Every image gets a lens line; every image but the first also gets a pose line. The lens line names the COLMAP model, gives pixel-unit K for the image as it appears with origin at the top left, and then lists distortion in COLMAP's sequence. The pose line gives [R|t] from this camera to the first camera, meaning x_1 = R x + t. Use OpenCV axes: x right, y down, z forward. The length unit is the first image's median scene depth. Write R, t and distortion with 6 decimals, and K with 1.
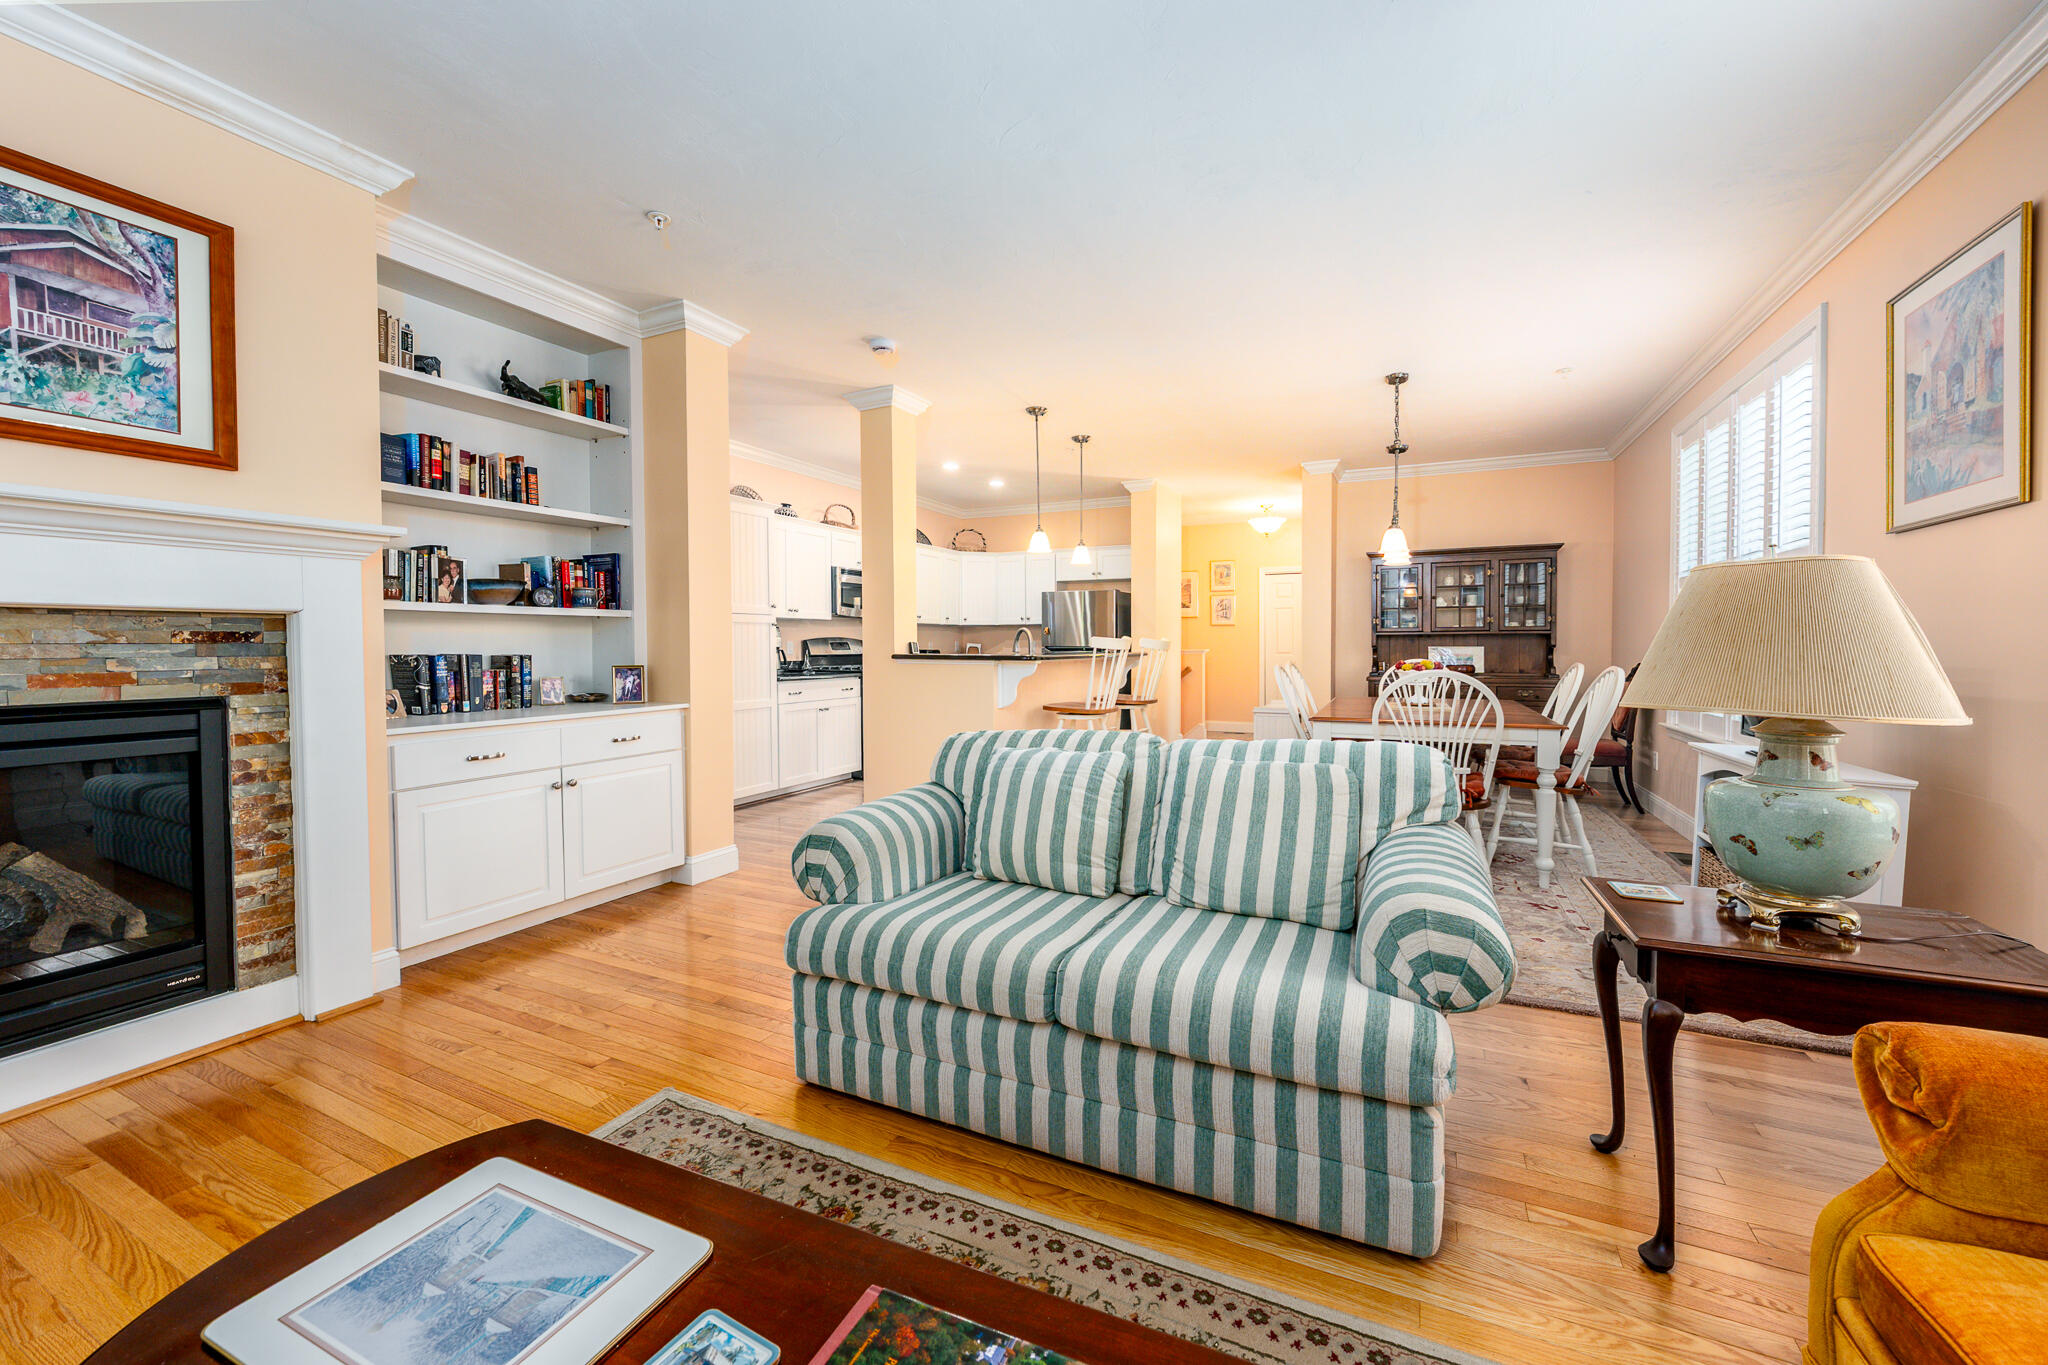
lens RADIAL K [[738.7, 0, 1012.9], [0, 738.7, 660.7], [0, 0, 1]] dist [0.000129, 0.000310]
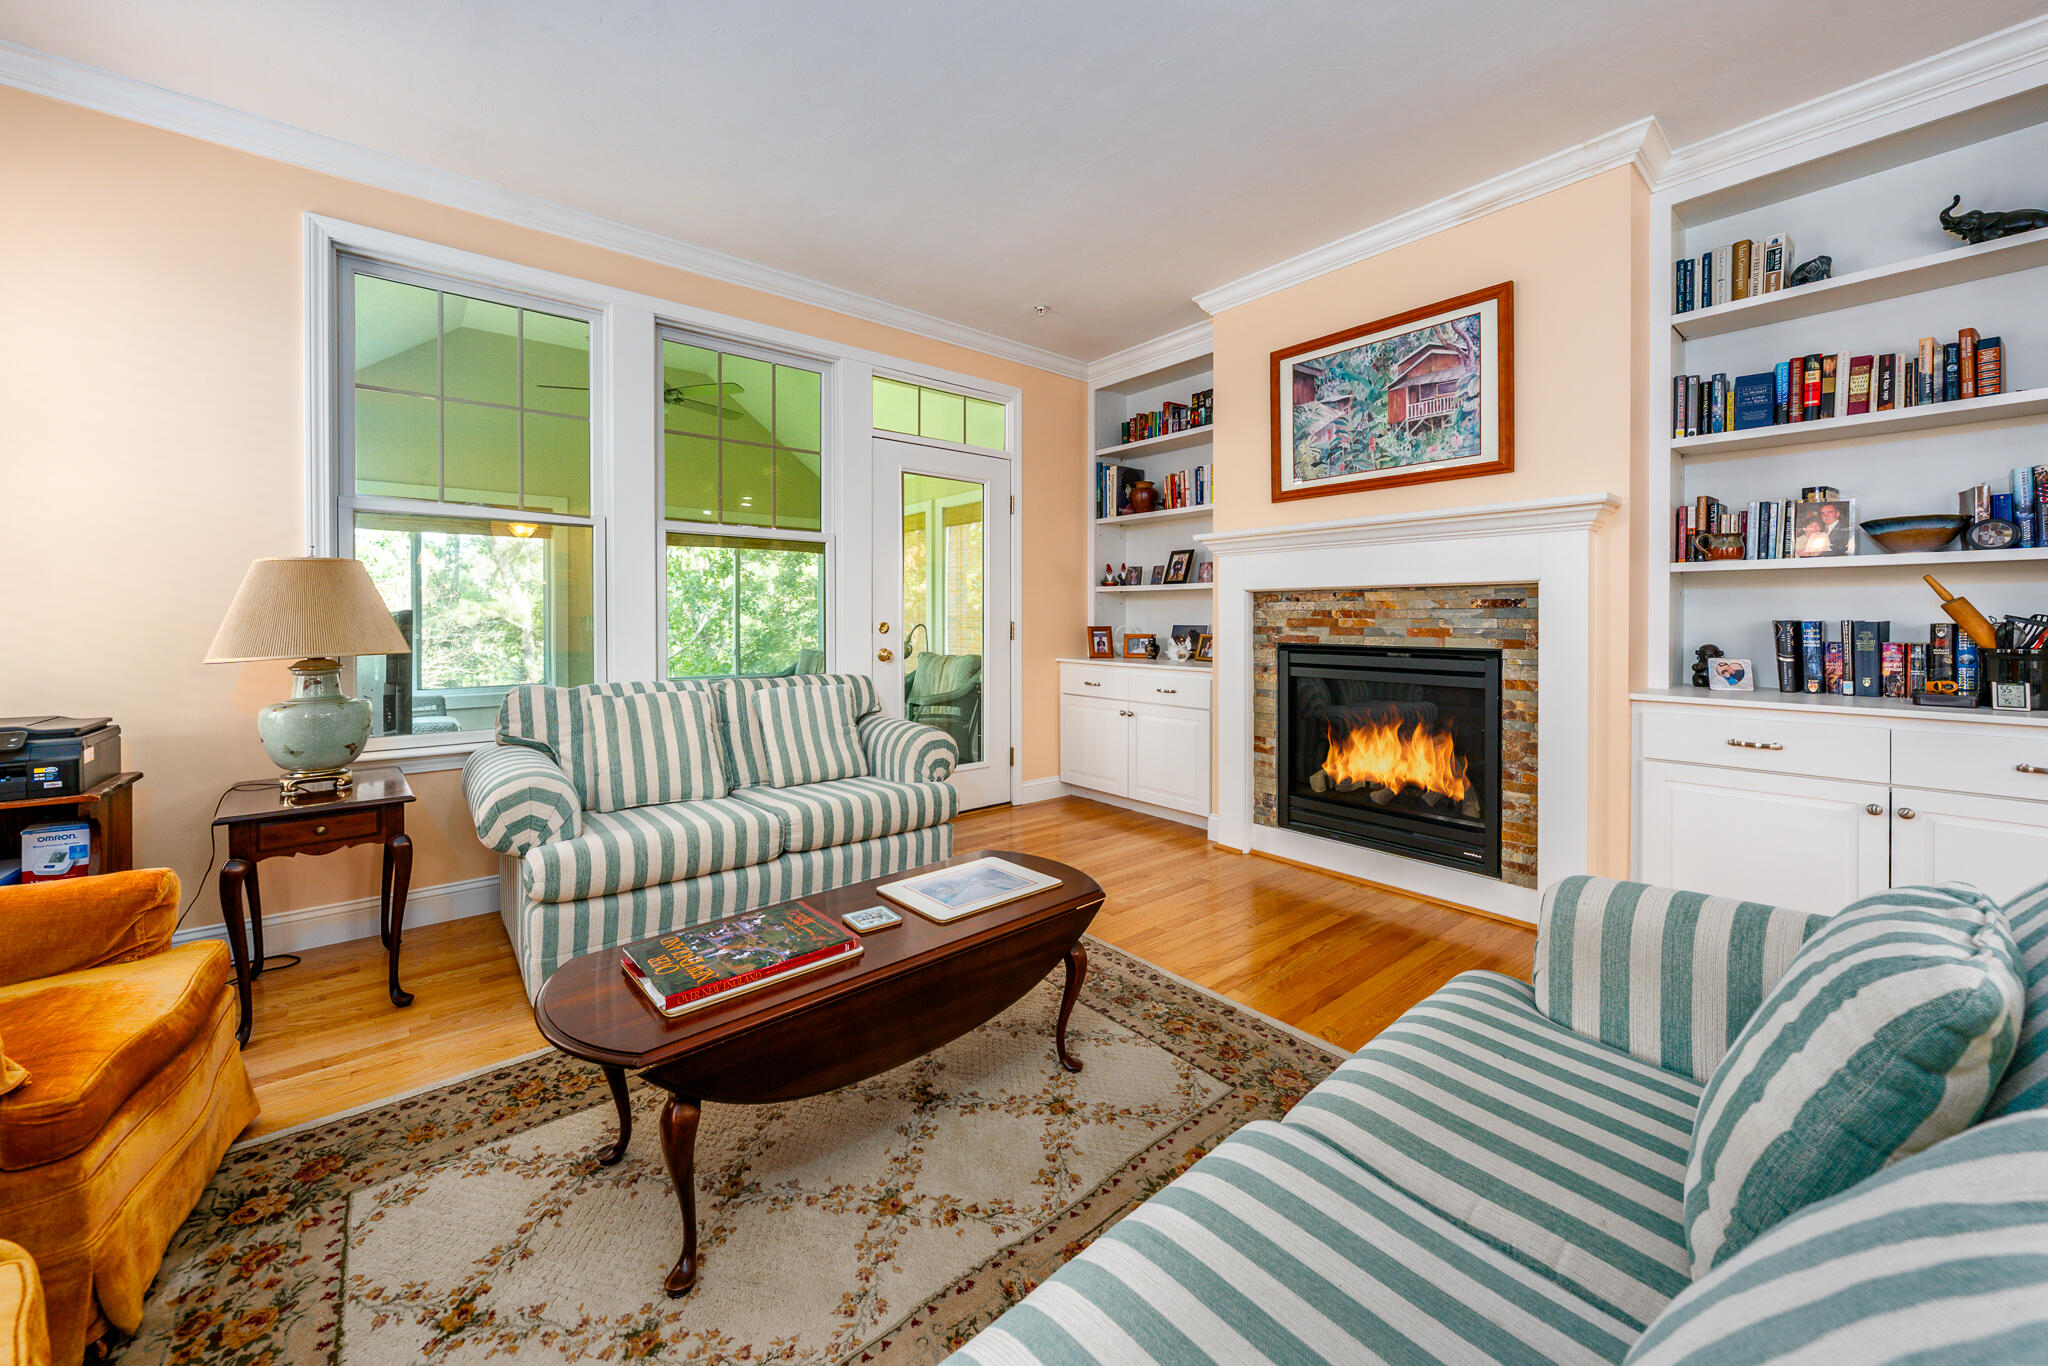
lens RADIAL K [[795.4, 0, 1005.0], [0, 795.4, 625.3], [0, 0, 1]] dist [0.000369, -0.000139]
pose [[-0.394723, 0.013179, -0.918706, 0.488147], [-0.019182, 0.999561, 0.022580, -0.007420], [0.918600, 0.026535, -0.394297, 0.668675]]
